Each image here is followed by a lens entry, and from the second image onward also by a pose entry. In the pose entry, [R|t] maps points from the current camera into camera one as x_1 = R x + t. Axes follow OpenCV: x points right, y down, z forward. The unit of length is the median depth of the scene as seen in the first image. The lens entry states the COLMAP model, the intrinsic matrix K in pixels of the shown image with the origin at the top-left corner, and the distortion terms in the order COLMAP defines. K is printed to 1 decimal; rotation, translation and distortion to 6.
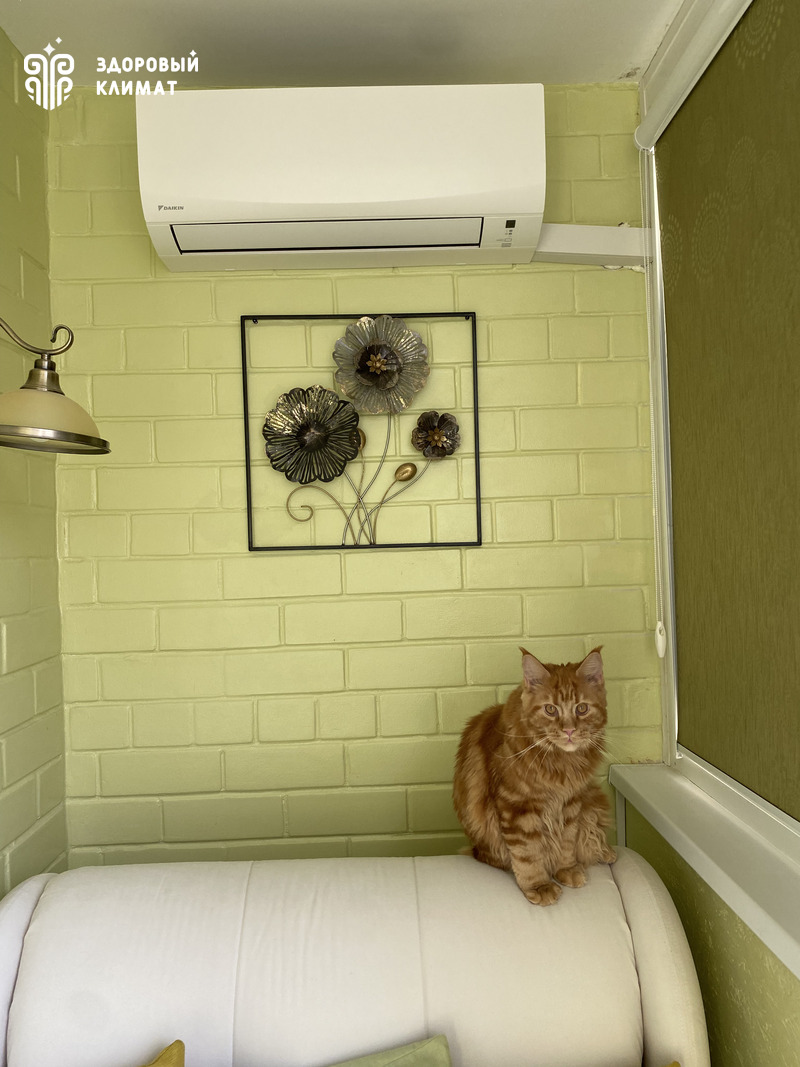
lens RADIAL K [[817.9, 0, 407.7], [0, 817.9, 540.3], [0, 0, 1]] dist [0.027993, -0.032715]
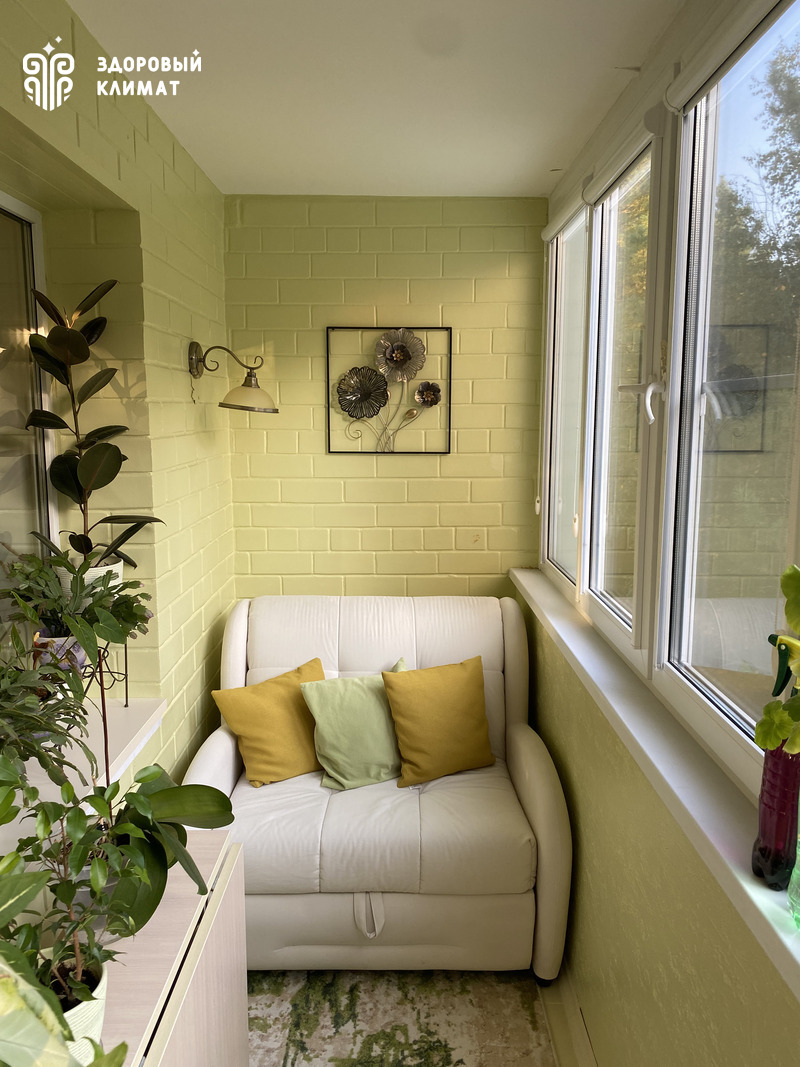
lens RADIAL K [[817.9, 0, 400.4], [0, 817.9, 541.6], [0, 0, 1]] dist [0.027993, -0.032715]
pose [[0.998915, 0.037917, -0.027049, 0.035698], [-0.033194, 0.986940, 0.157633, -0.088548], [0.032673, -0.156564, 0.987127, -0.916405]]
